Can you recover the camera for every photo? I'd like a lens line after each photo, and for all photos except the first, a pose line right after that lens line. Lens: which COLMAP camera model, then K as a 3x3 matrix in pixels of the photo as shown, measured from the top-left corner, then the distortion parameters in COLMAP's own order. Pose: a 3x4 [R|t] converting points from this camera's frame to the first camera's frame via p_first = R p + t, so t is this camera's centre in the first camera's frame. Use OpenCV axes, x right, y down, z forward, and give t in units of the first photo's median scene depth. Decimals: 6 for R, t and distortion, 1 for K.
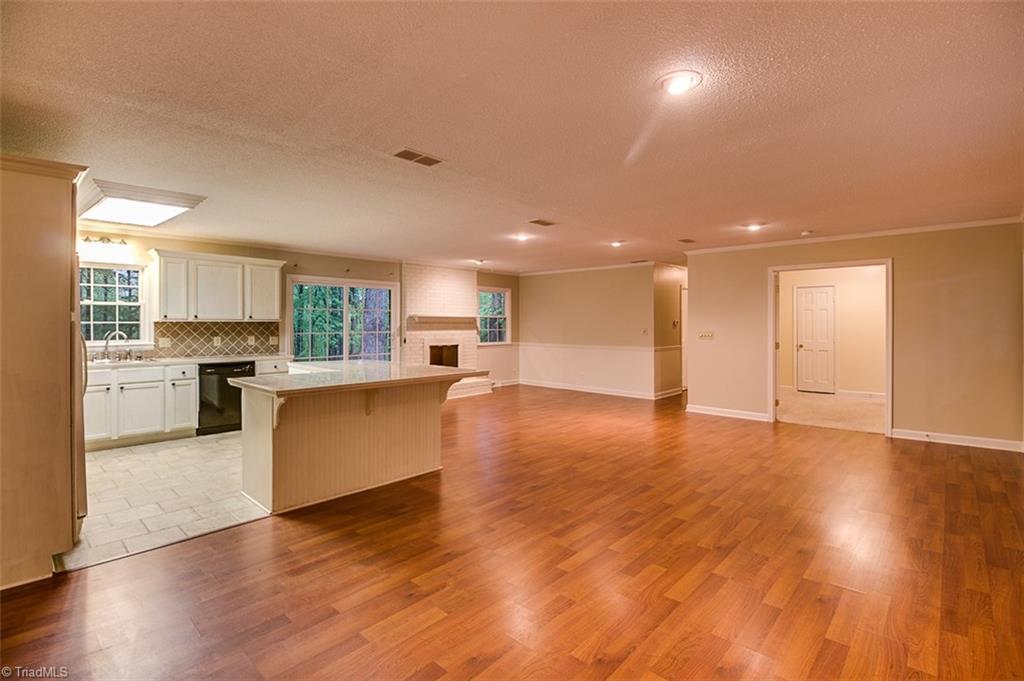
lens RADIAL K [[476.6, 0, 522.4], [0, 476.6, 332.0], [0, 0, 1]] dist [0.006354, -0.009162]
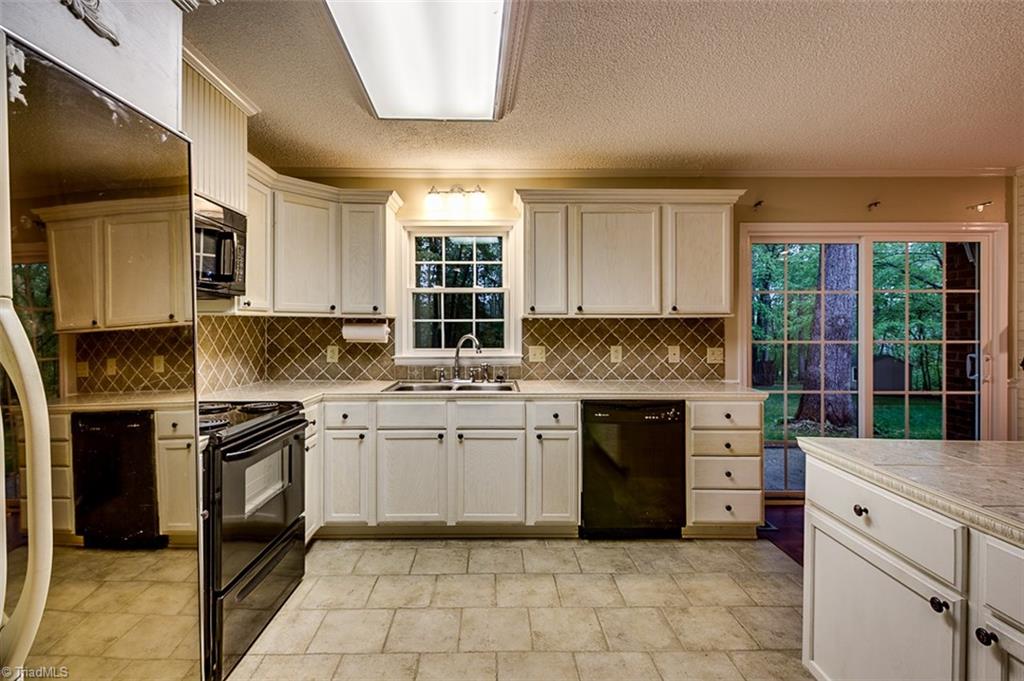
lens RADIAL K [[476.6, 0, 496.1], [0, 476.6, 330.6], [0, 0, 1]] dist [0.006354, -0.009162]
pose [[0.675768, 0.000536, -0.737114, -0.328699], [-0.013906, 0.999831, -0.012022, 0.001001], [0.736983, 0.018375, 0.675661, 0.527129]]
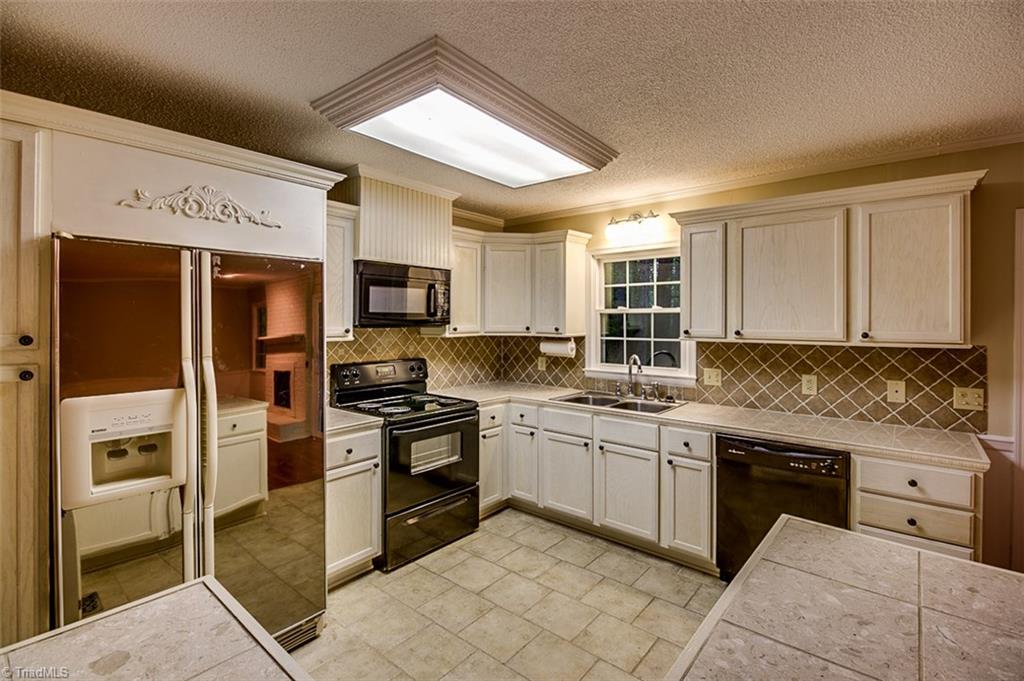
lens RADIAL K [[476.6, 0, 515.1], [0, 476.6, 322.6], [0, 0, 1]] dist [0.006354, -0.009162]
pose [[0.041411, 0.004898, -0.999130, -0.187714], [-0.023896, 0.999707, 0.003910, -0.035415], [0.998856, 0.023713, 0.041516, 0.689717]]
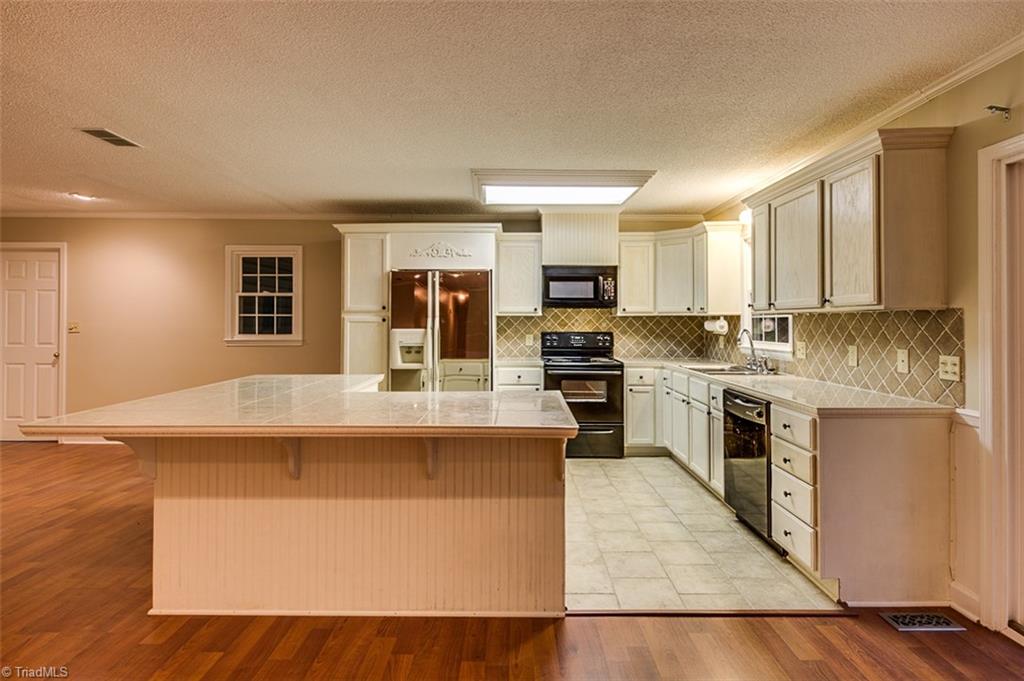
lens RADIAL K [[534.9, 0, 507.2], [0, 534.9, 313.6], [0, 0, 1]] dist [0.018265, -0.005549]
pose [[-0.750166, -0.012546, -0.661130, -0.055485], [-0.017445, 0.999847, 0.000822, -0.014978], [0.661019, 0.012150, -0.750271, 1.158868]]
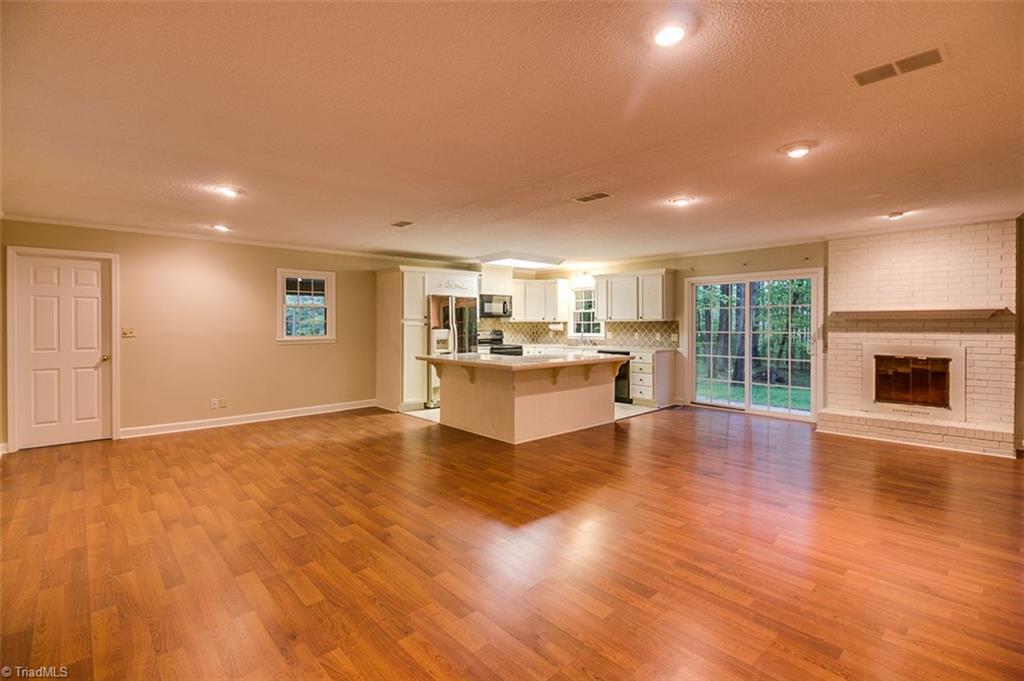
lens RADIAL K [[476.6, 0, 509.7], [0, 476.6, 327.9], [0, 0, 1]] dist [0.006354, -0.009162]
pose [[-0.100238, 0.006307, -0.994943, 0.703770], [-0.019064, 0.999784, 0.008258, -0.007162], [0.994781, 0.019796, -0.100097, 0.776690]]
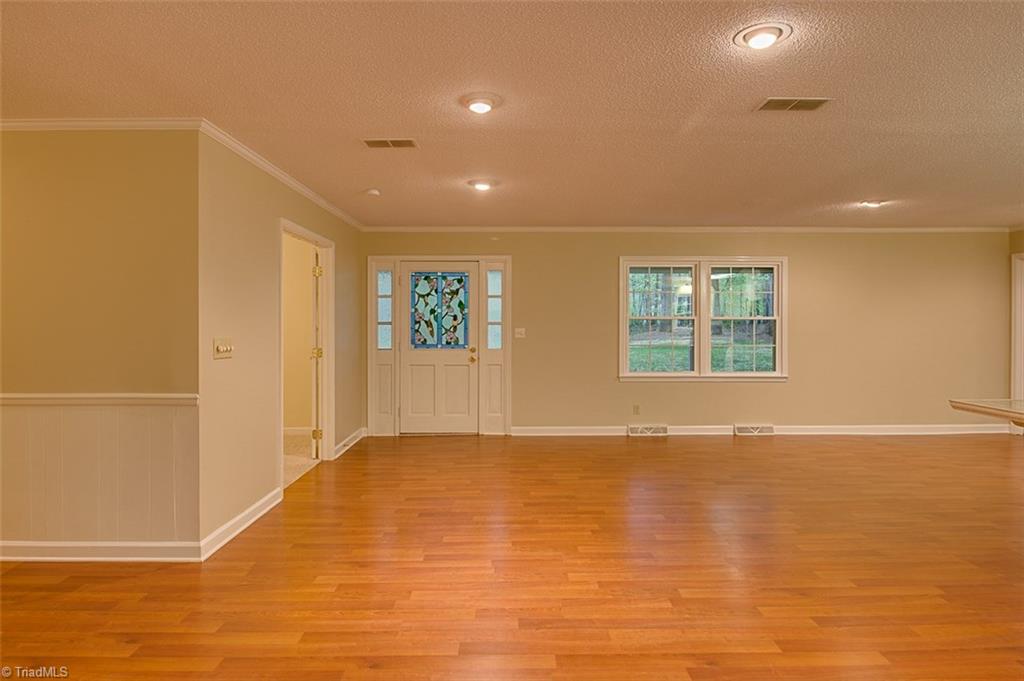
lens RADIAL K [[585.3, 0, 521.6], [0, 585.3, 334.3], [0, 0, 1]] dist [-0.023532, -0.000249]
pose [[-0.678726, -0.018318, 0.734163, -0.165652], [0.013244, 0.999221, 0.037175, -0.020527], [-0.734272, 0.034955, -0.677955, 1.307834]]
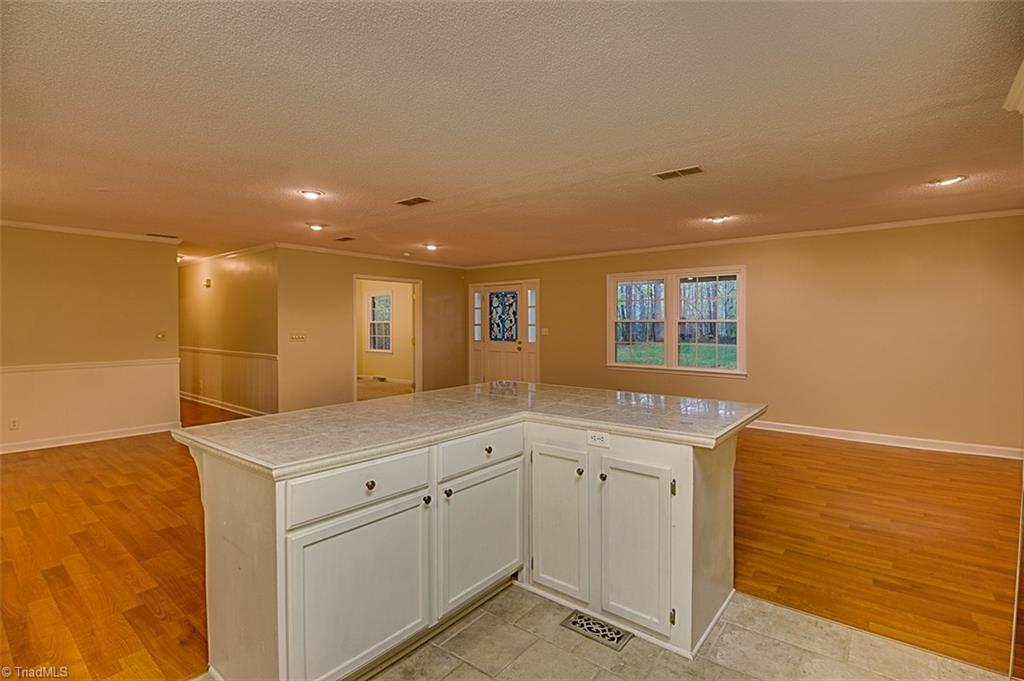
lens RADIAL K [[476.6, 0, 505.2], [0, 476.6, 338.8], [0, 0, 1]] dist [0.006354, -0.009162]
pose [[-0.061601, -0.039099, 0.997335, -0.651998], [0.024216, 0.998880, 0.040655, -0.018469], [-0.997807, 0.026655, -0.060586, 0.747333]]
